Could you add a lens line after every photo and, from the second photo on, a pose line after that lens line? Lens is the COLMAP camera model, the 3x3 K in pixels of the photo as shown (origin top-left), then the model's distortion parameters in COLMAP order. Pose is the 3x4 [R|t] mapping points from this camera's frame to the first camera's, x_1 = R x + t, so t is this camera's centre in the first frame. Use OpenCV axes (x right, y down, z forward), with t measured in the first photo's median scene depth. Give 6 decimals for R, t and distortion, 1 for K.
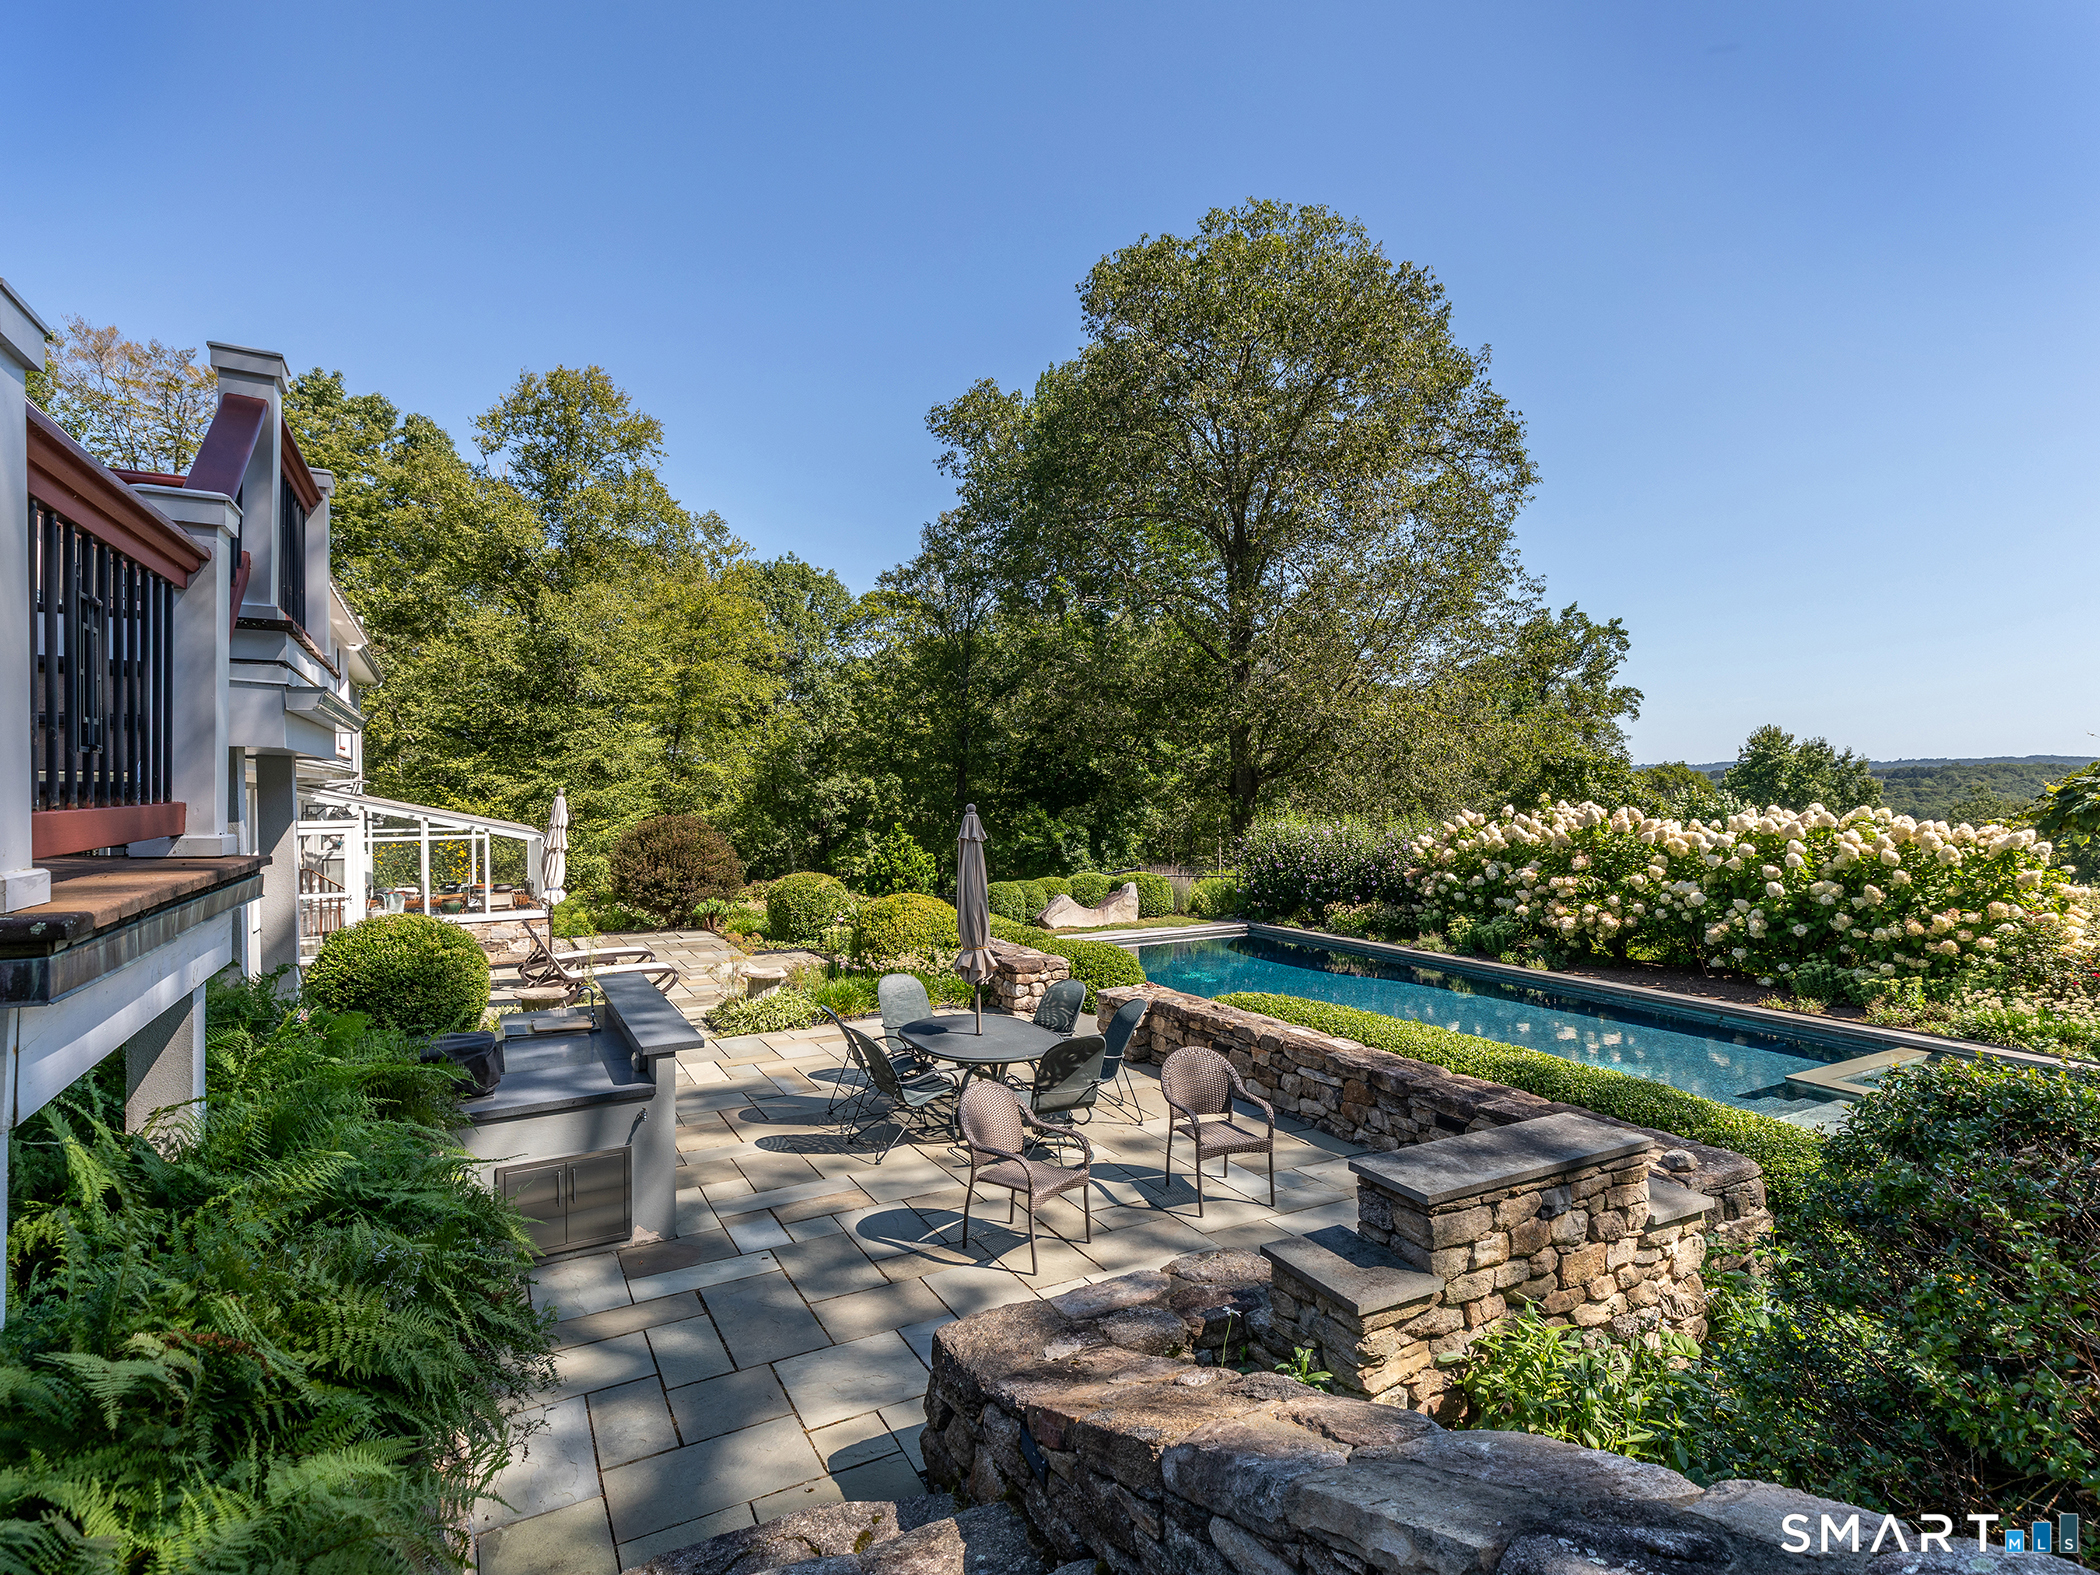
lens RADIAL K [[1040.1, 0, 1050.0], [0, 1040.1, 787.5], [0, 0, 1]] dist [0.016524, -0.000389]
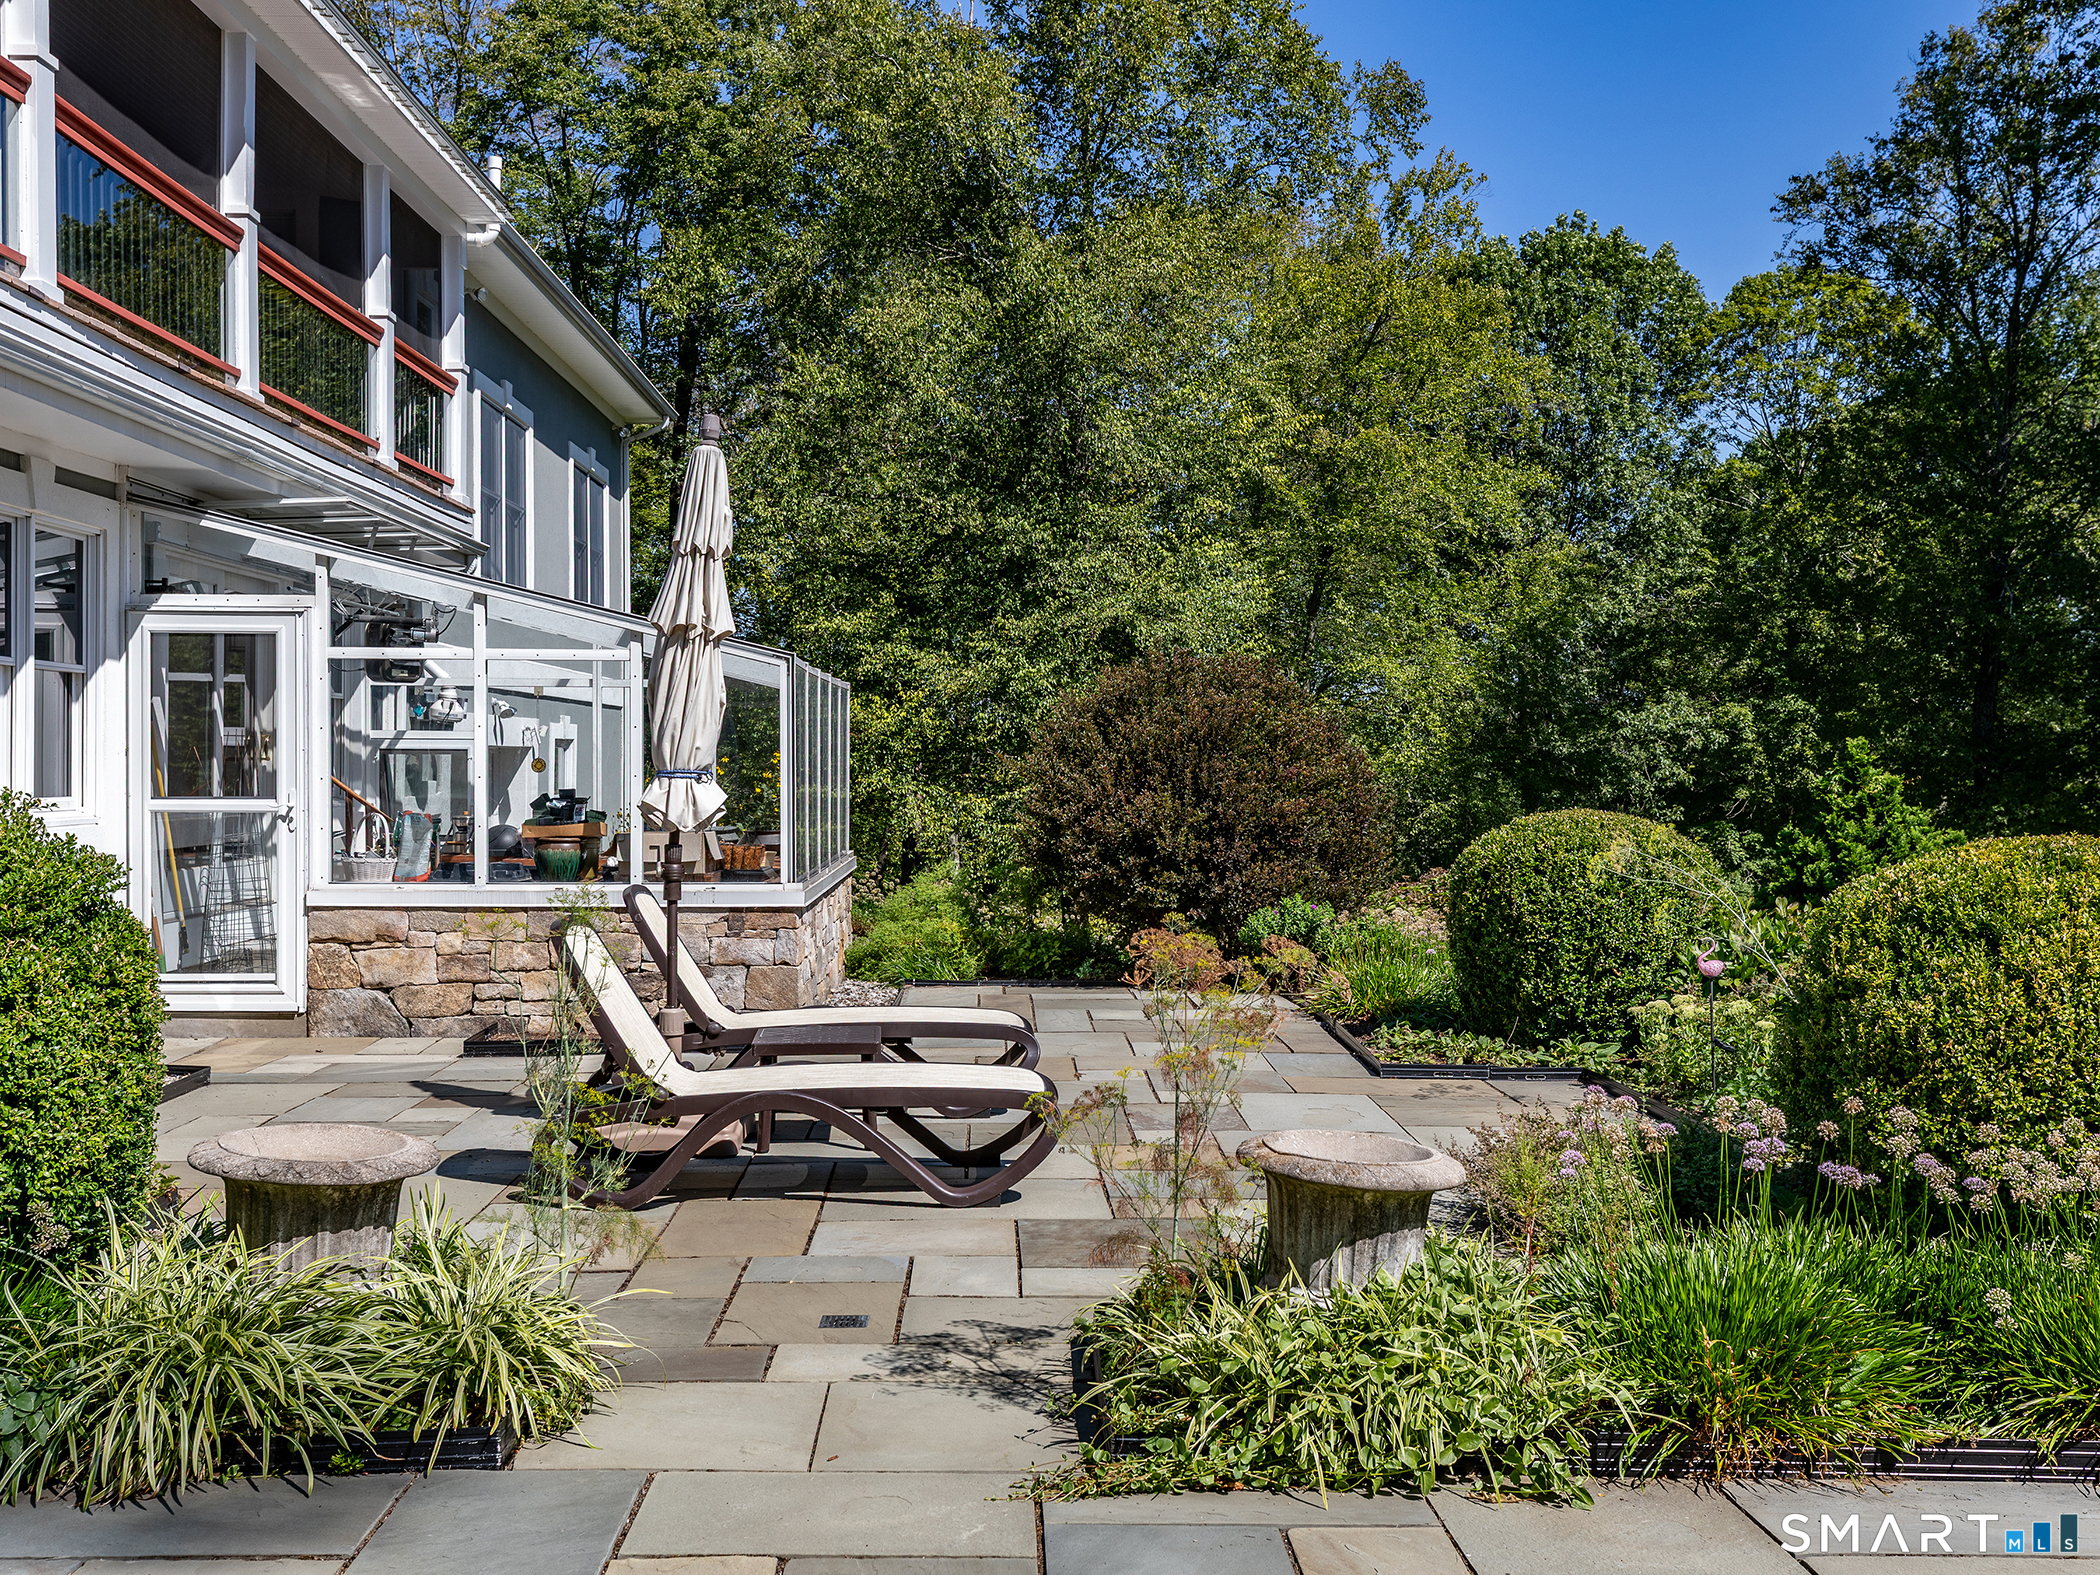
lens RADIAL K [[2221.8, 0, 1050.0], [0, 2221.8, 787.5], [0, 0, 1]] dist [0.012485, -0.003969]
pose [[0.891655, 0.025876, -0.451975, -0.080473], [-0.017239, 0.999582, 0.023217, 0.058405], [0.452387, -0.012910, 0.891728, 0.351525]]
